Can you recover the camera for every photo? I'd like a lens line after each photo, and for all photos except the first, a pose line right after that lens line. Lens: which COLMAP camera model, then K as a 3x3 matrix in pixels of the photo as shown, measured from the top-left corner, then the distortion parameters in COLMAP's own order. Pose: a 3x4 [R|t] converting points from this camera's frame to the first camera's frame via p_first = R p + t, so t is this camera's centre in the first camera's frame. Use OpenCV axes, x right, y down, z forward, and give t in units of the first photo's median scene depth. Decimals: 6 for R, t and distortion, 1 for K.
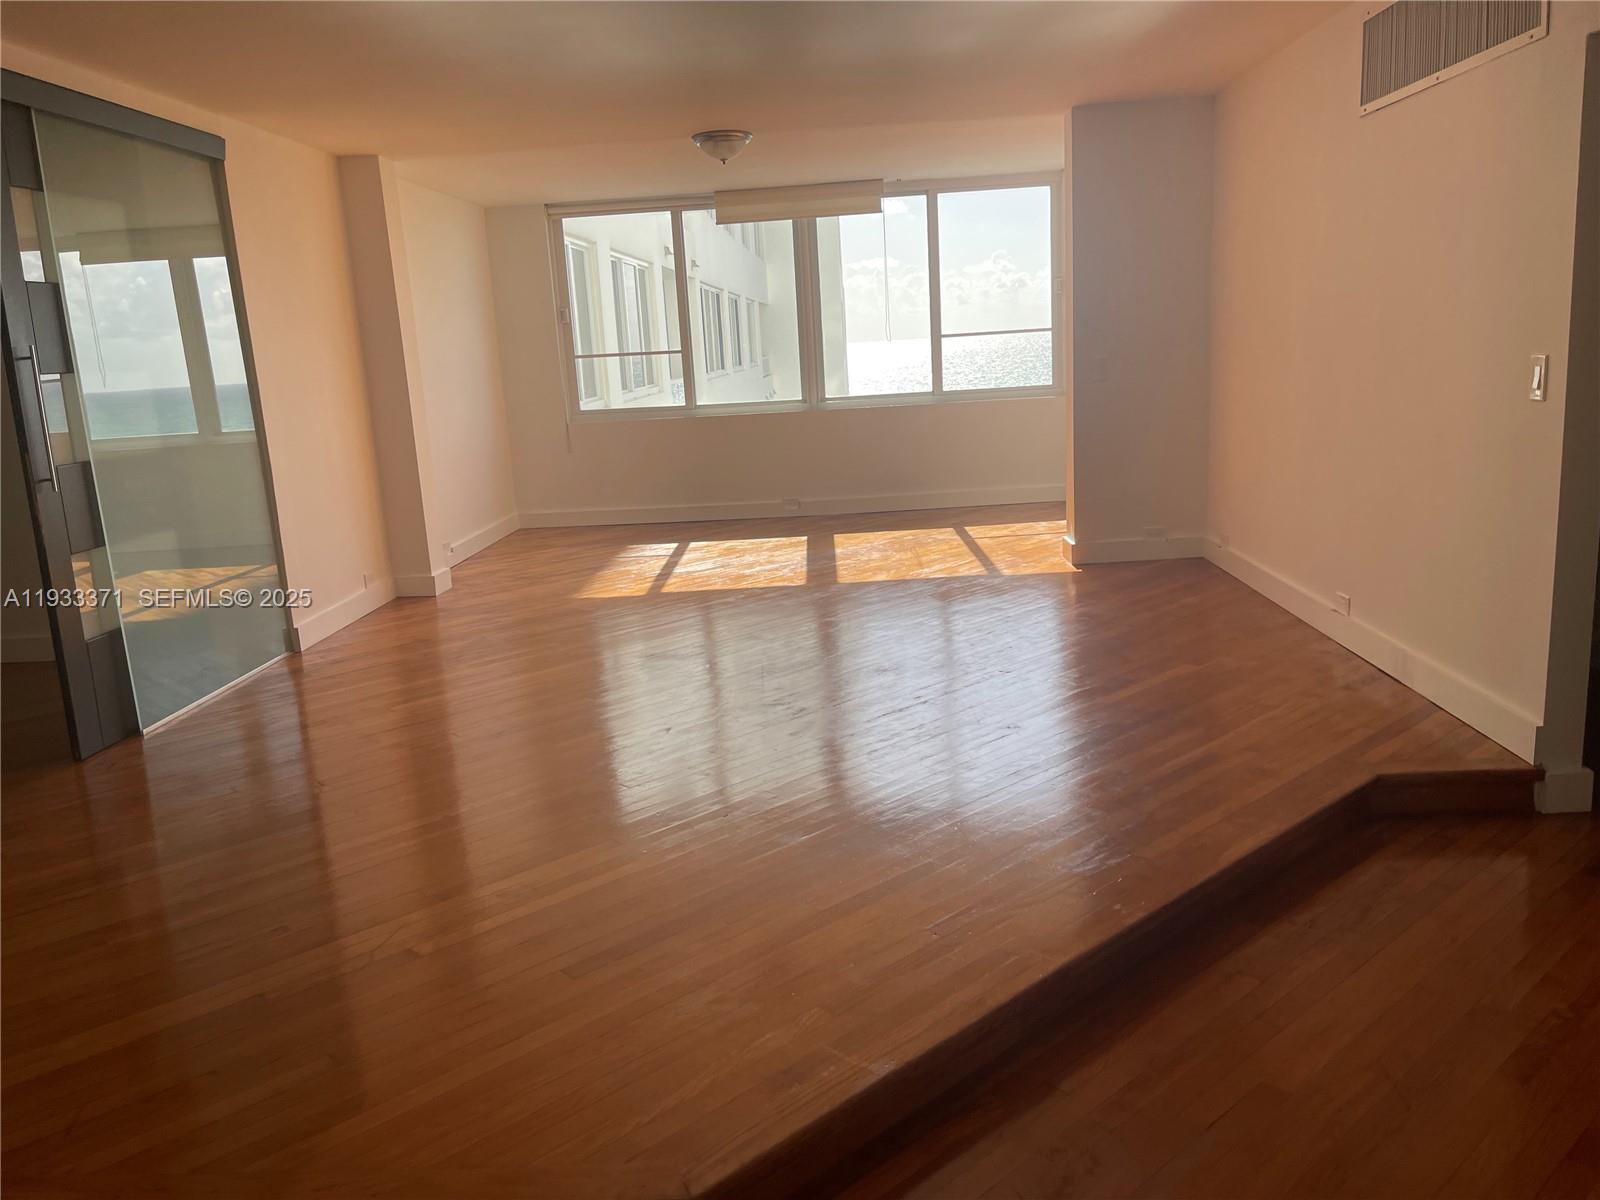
lens RADIAL K [[1194.0, 0, 800.0], [0, 1194.0, 600.0], [0, 0, 1]] dist [0.003820, -0.000462]
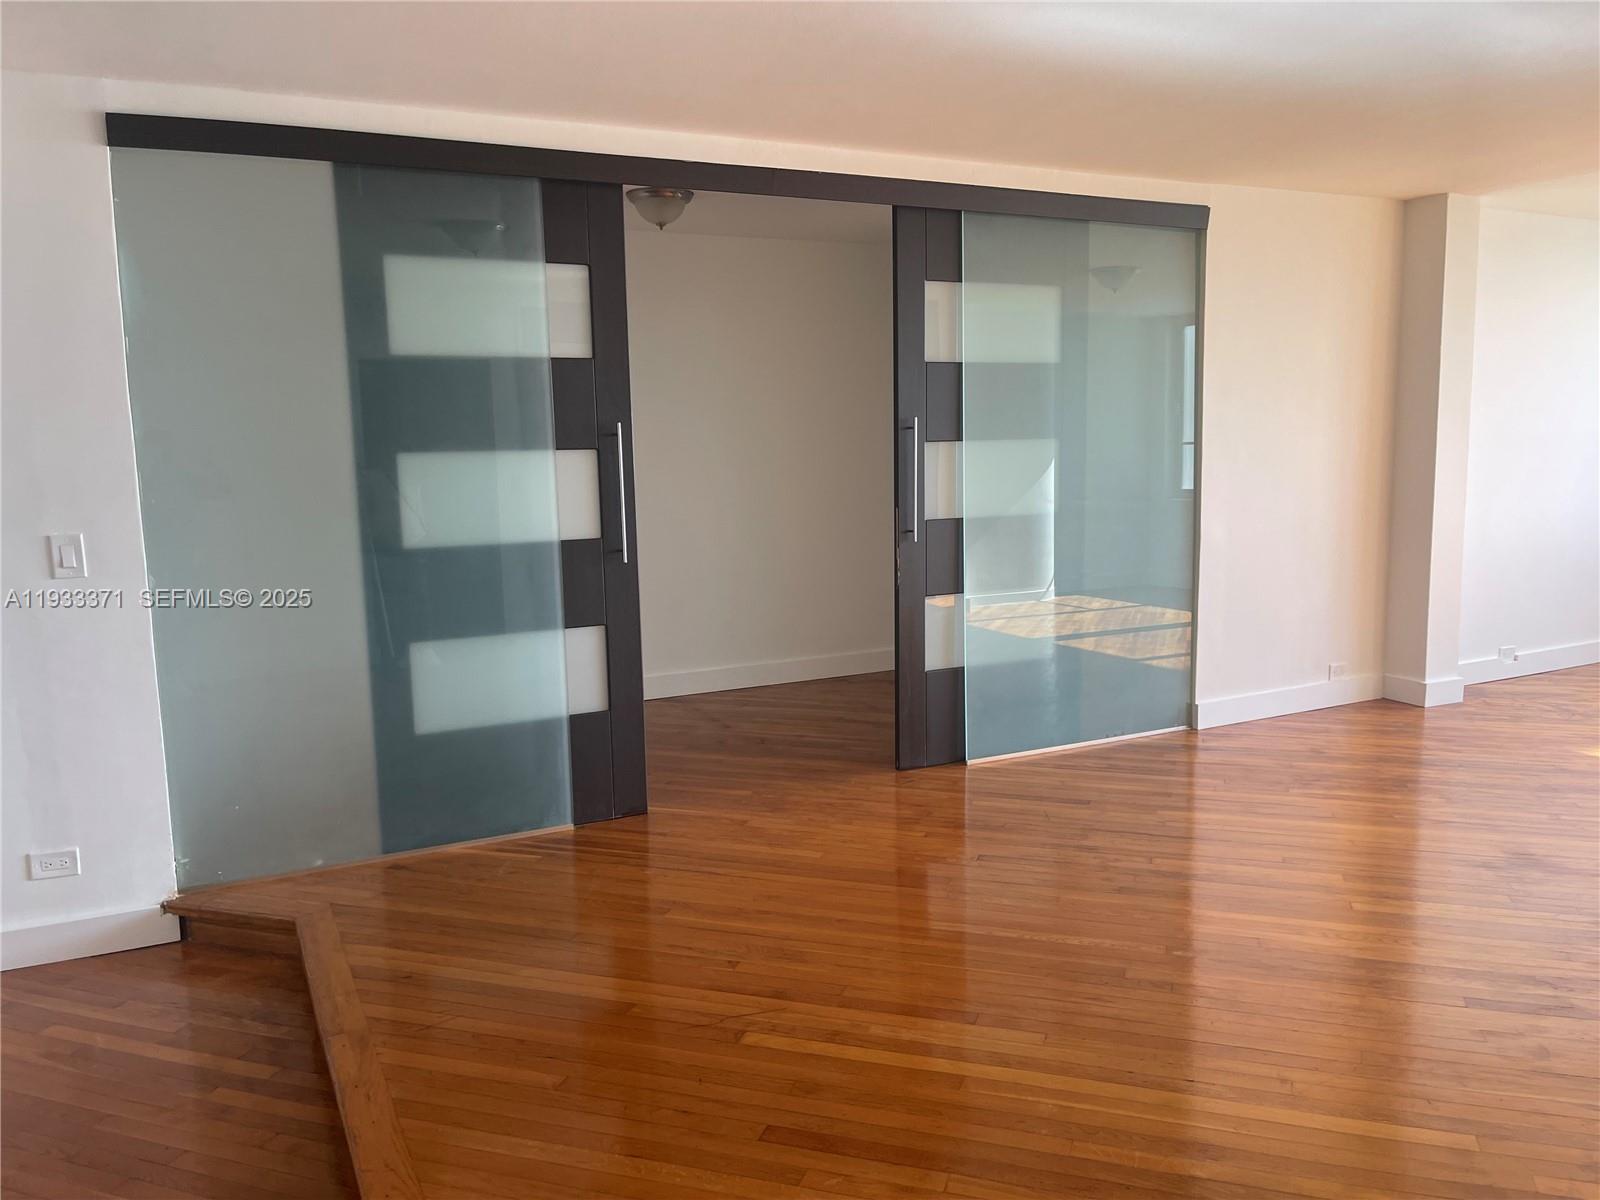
lens RADIAL K [[1194.0, 0, 800.0], [0, 1194.0, 600.0], [0, 0, 1]] dist [0.003820, -0.000462]
pose [[0.484759, 0.149289, -0.861813, 0.255885], [-0.184545, 0.980601, 0.066062, -0.068483], [0.854957, 0.127020, 0.502906, 0.254084]]
